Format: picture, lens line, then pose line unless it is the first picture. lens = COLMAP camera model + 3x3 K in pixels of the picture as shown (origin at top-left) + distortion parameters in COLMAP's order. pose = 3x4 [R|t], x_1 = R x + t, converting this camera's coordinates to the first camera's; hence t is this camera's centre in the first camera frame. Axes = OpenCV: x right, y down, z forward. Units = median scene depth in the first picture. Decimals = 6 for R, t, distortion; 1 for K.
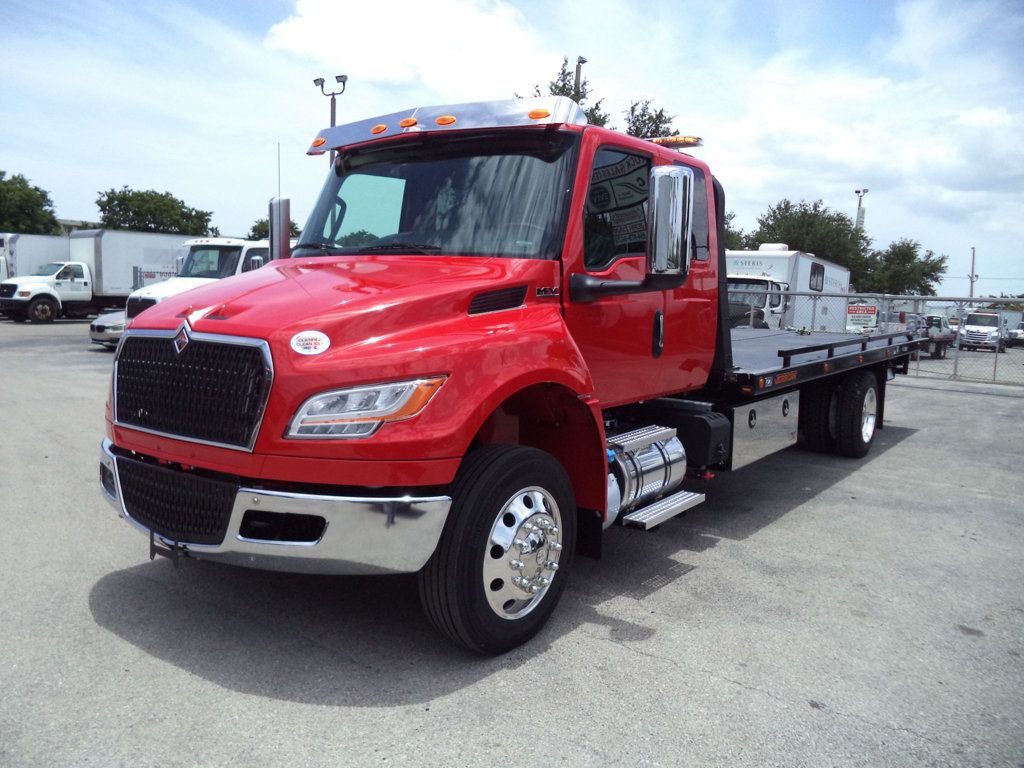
lens RADIAL K [[828.9, 0, 501.9], [0, 828.9, 377.2], [0, 0, 1]] dist [-0.028002, 0.004237]
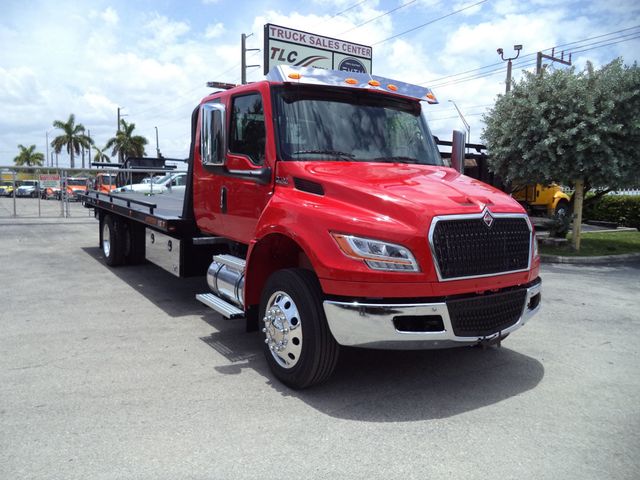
lens RADIAL K [[518.0, 0, 317.0], [0, 518.0, 239.4], [0, 0, 1]] dist [-0.028002, 0.004237]
pose [[0.360369, -0.129687, 0.923751, -1.100857], [0.083139, 0.990813, 0.106668, -0.107344], [-0.929097, 0.038360, 0.367841, 0.682171]]
